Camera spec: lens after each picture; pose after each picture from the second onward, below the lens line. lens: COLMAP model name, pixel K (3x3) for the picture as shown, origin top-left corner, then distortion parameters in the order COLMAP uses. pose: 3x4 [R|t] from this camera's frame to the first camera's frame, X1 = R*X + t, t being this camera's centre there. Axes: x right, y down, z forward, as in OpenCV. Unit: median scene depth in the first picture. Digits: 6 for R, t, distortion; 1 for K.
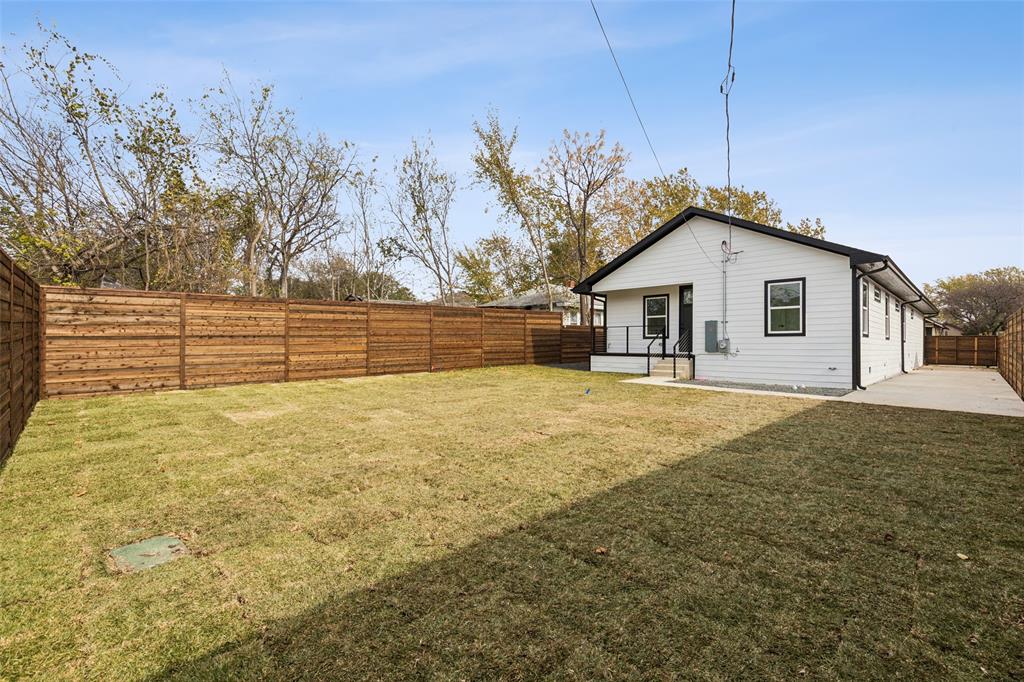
lens RADIAL K [[467.3, 0, 513.9], [0, 467.3, 340.4], [0, 0, 1]] dist [0.025472, 0.000313]
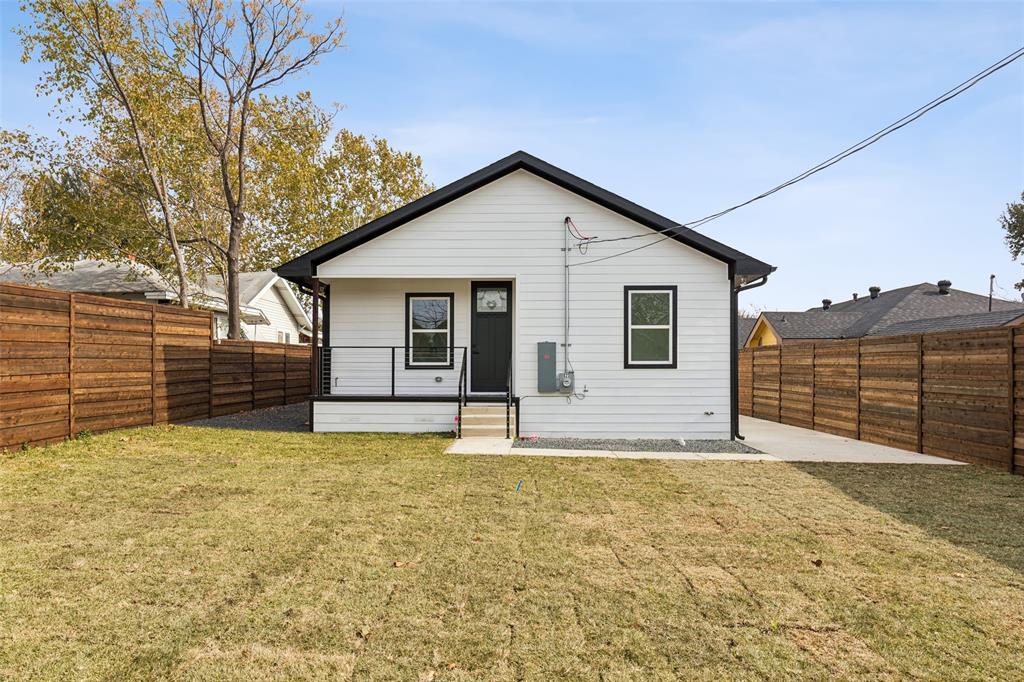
lens RADIAL K [[709.9, 0, 503.0], [0, 709.9, 364.3], [0, 0, 1]] dist [0.035286, 0.000215]
pose [[0.731743, 0.006440, 0.681550, -0.230289], [-0.007324, 0.999972, -0.001585, -0.009259], [-0.681542, -0.003832, 0.731769, 0.305321]]
